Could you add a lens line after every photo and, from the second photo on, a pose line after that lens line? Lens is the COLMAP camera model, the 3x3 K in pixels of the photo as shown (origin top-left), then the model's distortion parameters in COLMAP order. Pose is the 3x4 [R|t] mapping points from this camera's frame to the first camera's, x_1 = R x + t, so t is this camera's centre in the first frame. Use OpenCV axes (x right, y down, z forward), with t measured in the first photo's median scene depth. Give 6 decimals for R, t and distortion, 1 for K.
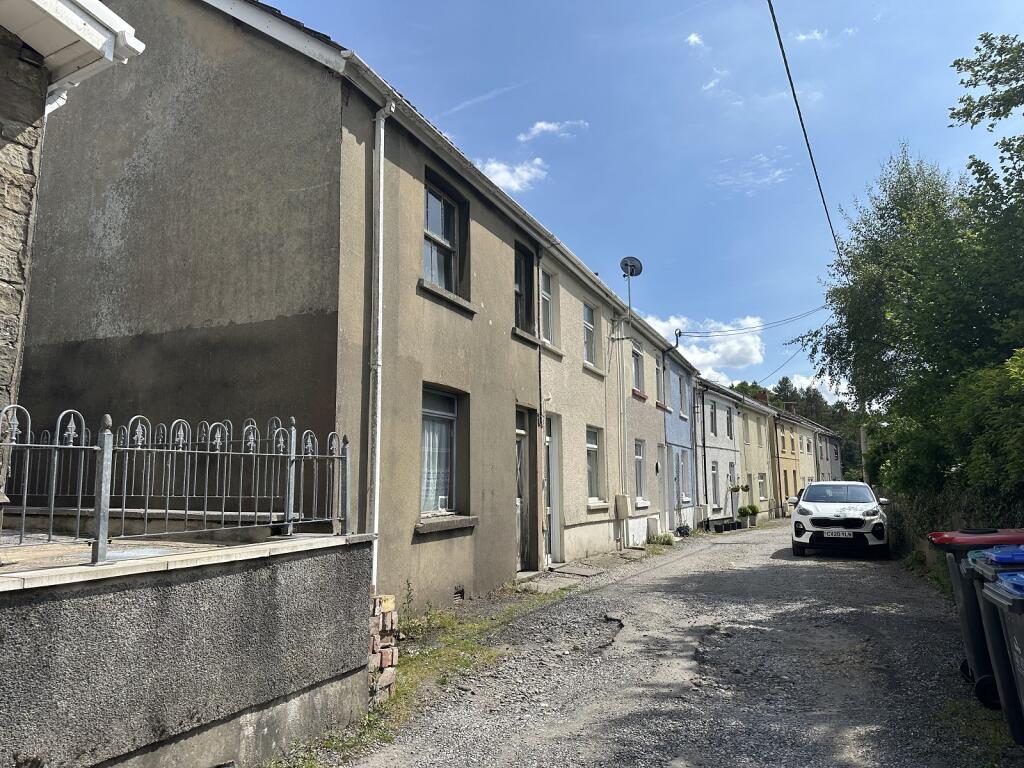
lens RADIAL K [[669.7, 0, 512.0], [0, 669.7, 384.0], [0, 0, 1]] dist [-0.004215, 0.000776]
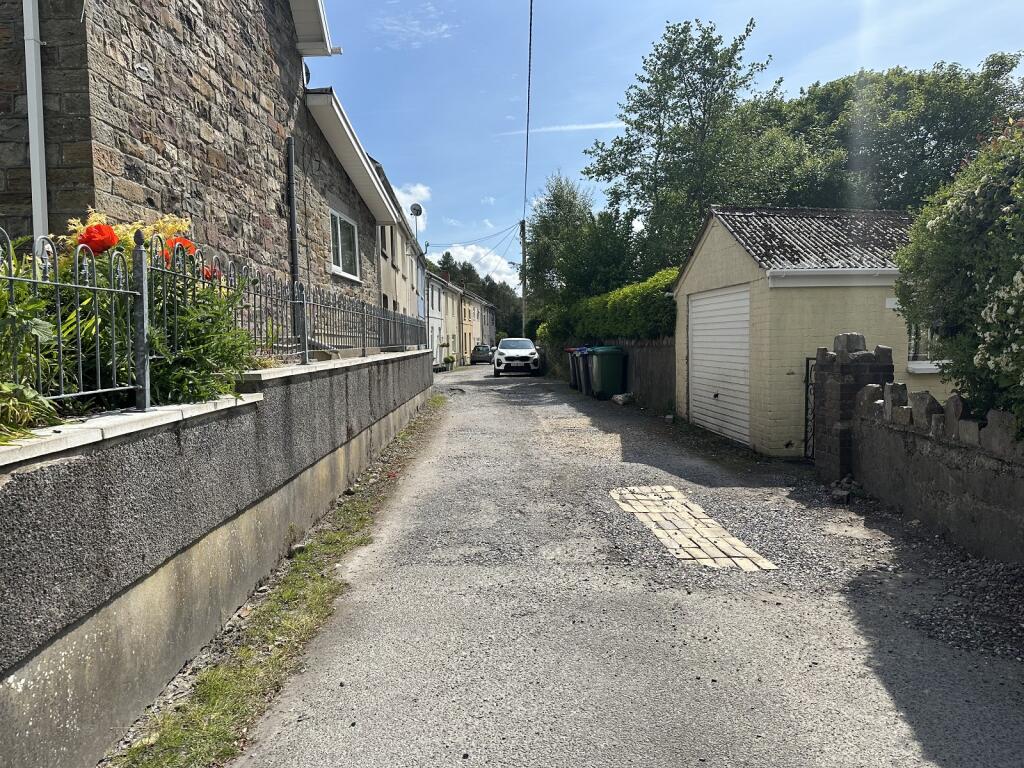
lens RADIAL K [[721.6, 0, 512.0], [0, 721.6, 384.0], [0, 0, 1]] dist [0.066265, -0.105759]
pose [[0.877483, -0.022831, 0.479063, -0.286996], [-0.072491, 0.981077, 0.179535, -0.054169], [-0.474097, -0.192267, 0.859224, -0.440851]]
